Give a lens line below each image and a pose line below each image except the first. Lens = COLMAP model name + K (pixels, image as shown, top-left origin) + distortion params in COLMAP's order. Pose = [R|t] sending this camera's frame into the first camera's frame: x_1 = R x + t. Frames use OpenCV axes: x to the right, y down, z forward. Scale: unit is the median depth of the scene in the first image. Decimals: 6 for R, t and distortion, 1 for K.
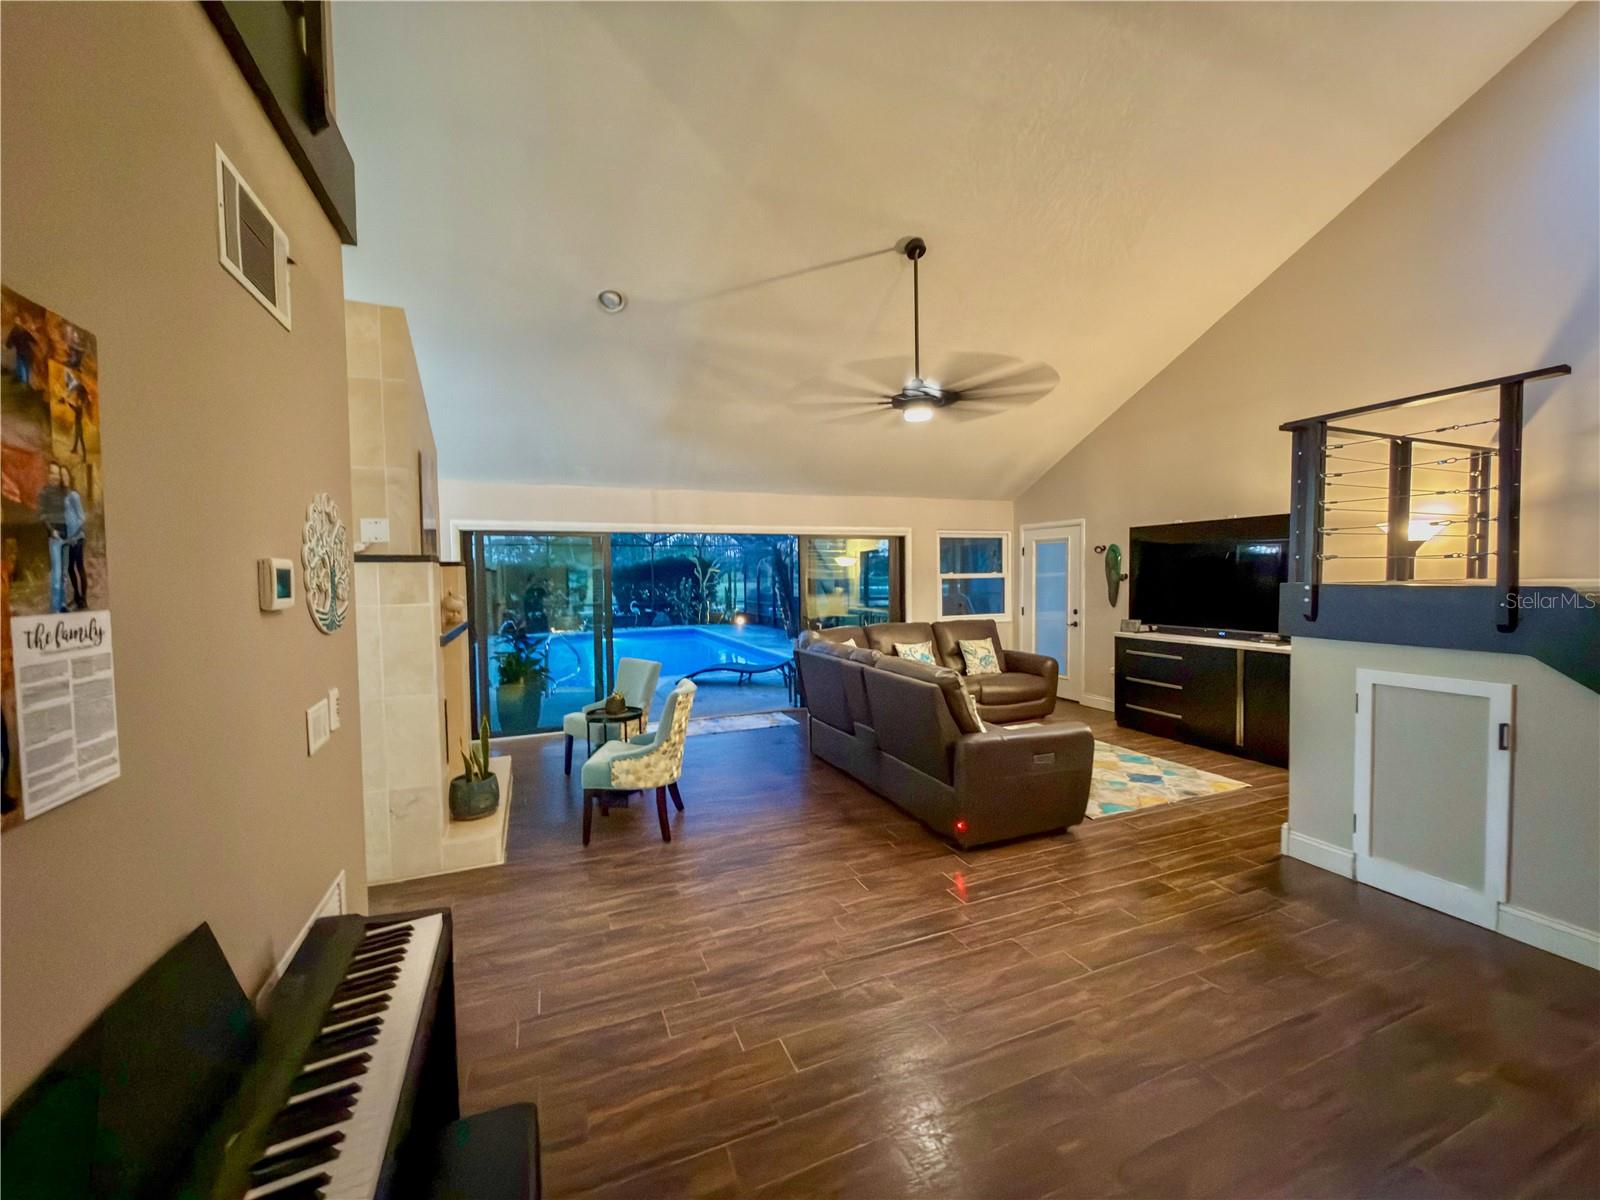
lens RADIAL K [[638.9, 0, 804.3], [0, 638.9, 598.9], [0, 0, 1]] dist [-0.000040, 0.000740]
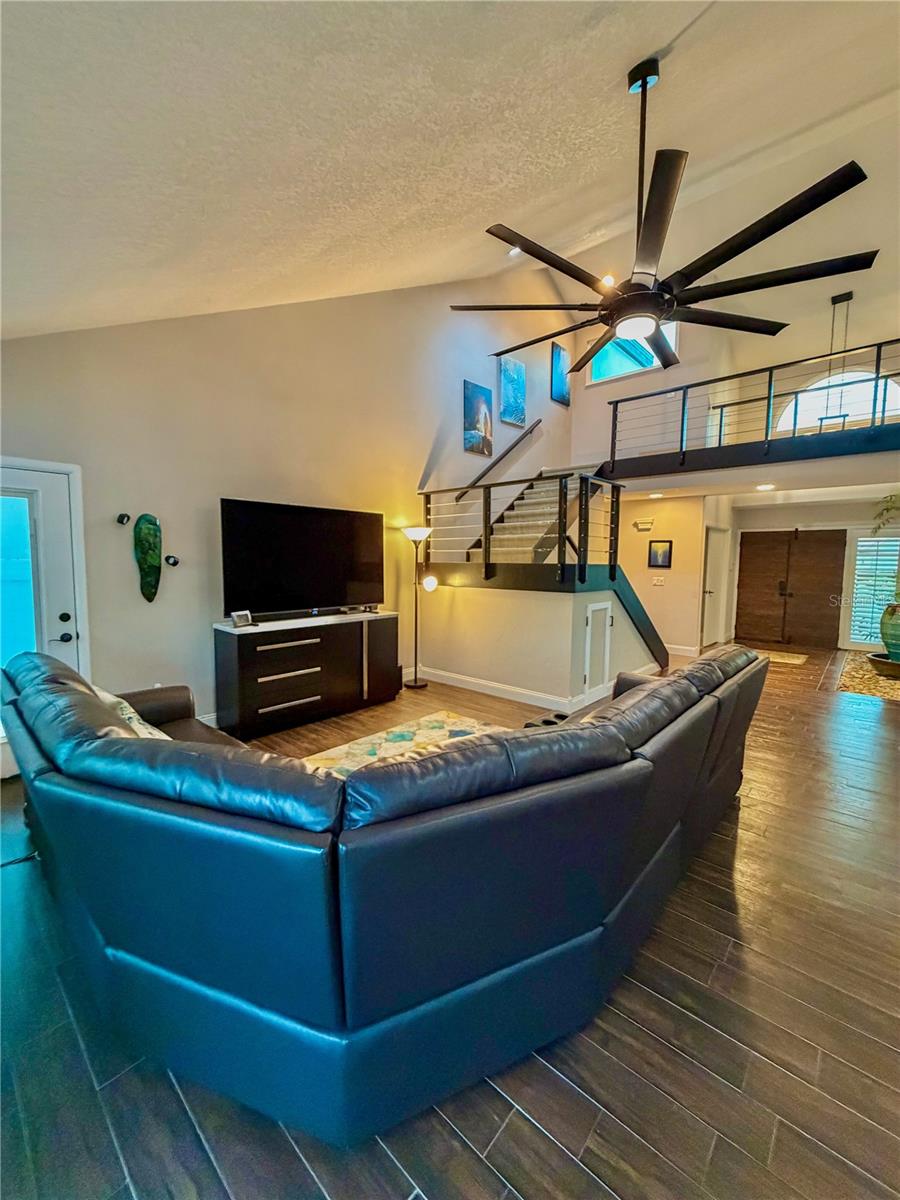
lens RADIAL K [[479.2, 0, 447.9], [0, 479.2, 600.8], [0, 0, 1]] dist [-0.000040, 0.000740]
pose [[-0.419218, -0.067511, 0.905372, -0.196248], [0.035780, 0.995228, 0.090778, -0.033978], [-0.907180, 0.070451, -0.414802, 1.214304]]
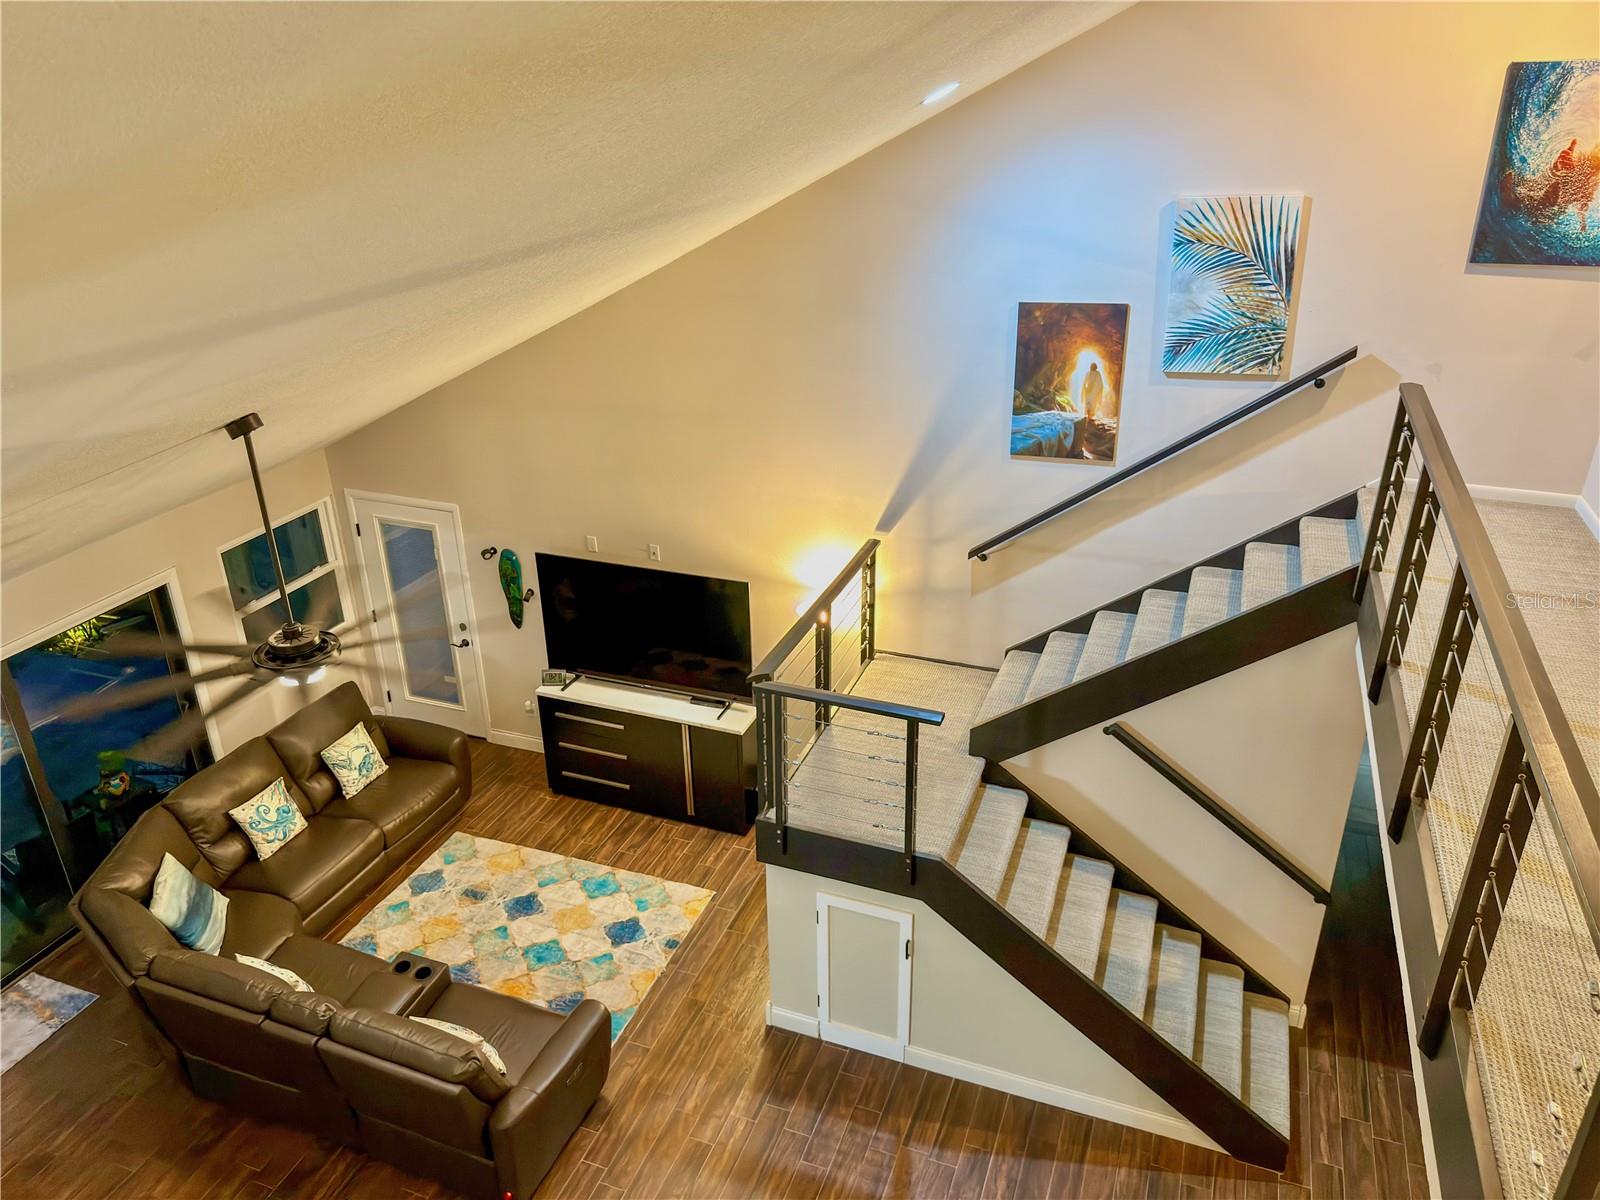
lens RADIAL K [[1145.8, 0, 798.2], [0, 1145.8, 602.0], [0, 0, 1]] dist [0.065143, -0.030627]
pose [[0.690686, -0.302291, 0.656942, -0.194337], [0.034337, 0.921123, 0.387754, -0.675753], [-0.722339, -0.245259, 0.646587, -0.092170]]
